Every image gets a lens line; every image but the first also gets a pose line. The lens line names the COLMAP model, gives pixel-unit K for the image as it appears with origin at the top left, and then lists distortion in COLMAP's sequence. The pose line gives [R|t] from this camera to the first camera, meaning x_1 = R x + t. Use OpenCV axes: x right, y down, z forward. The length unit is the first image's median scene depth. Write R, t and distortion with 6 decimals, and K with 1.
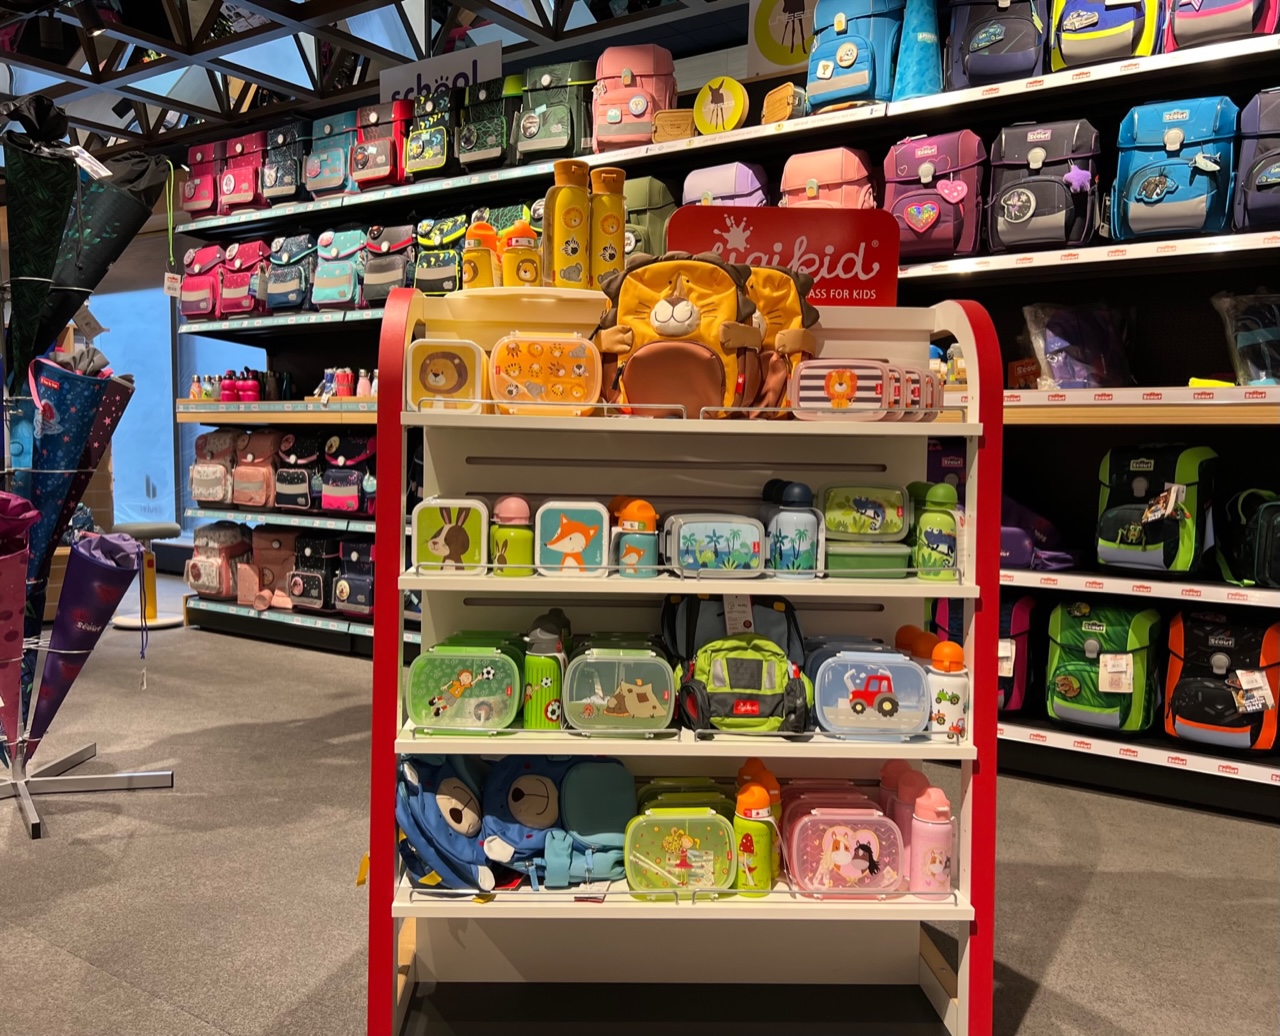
lens RADIAL K [[985.1, 0, 641.0], [0, 985.1, 542.4], [0, 0, 1]] dist [0.009476, 0.004607]
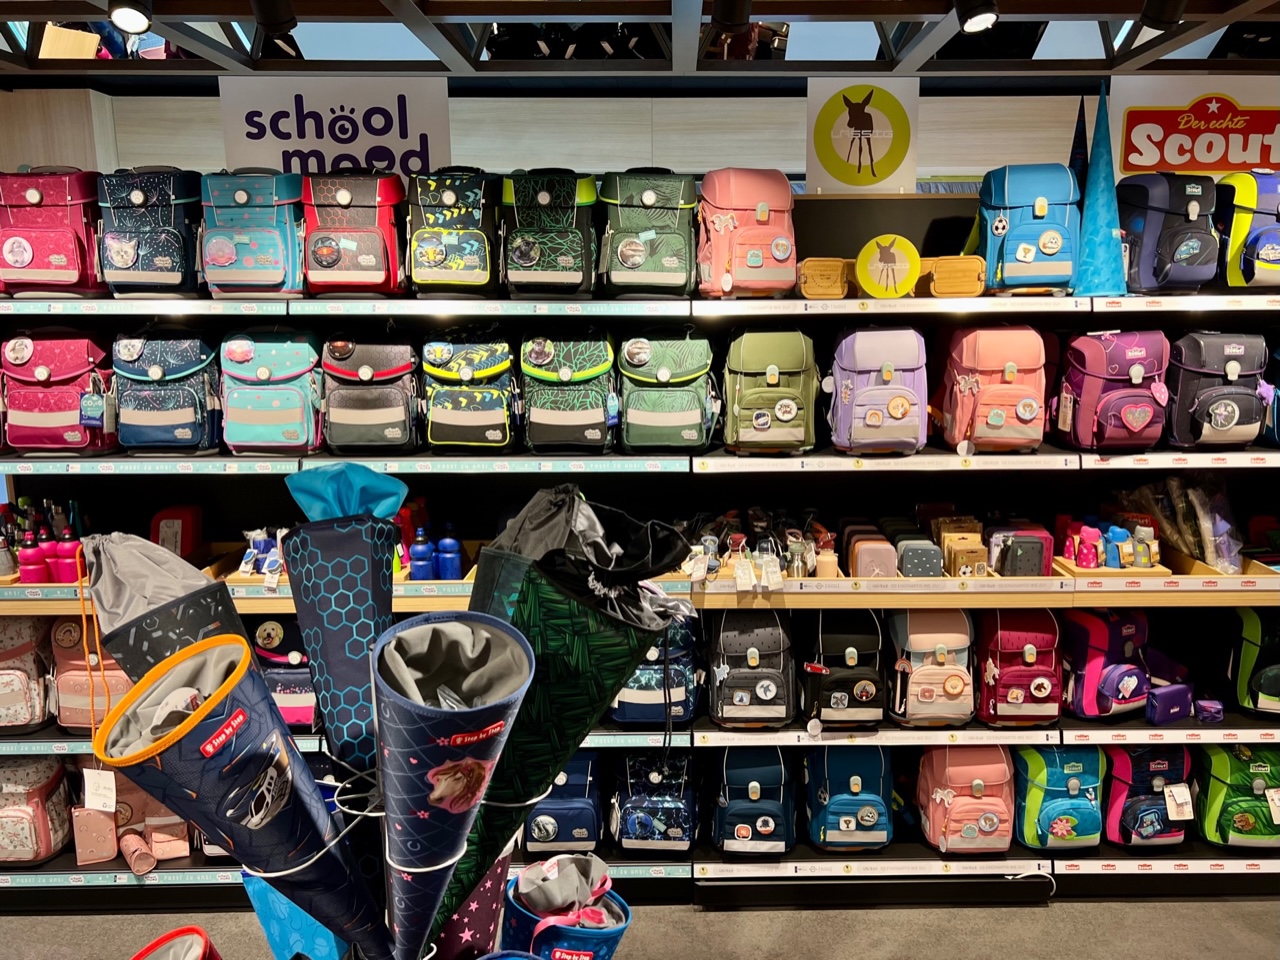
lens RADIAL K [[973.4, 0, 640.9], [0, 973.4, 483.2], [0, 0, 1]] dist [0.064591, -0.076035]
pose [[0.841551, -0.118949, 0.526919, -0.513685], [0.076438, 0.991861, 0.101827, -0.297273], [-0.534743, -0.045416, 0.843794, 0.297044]]
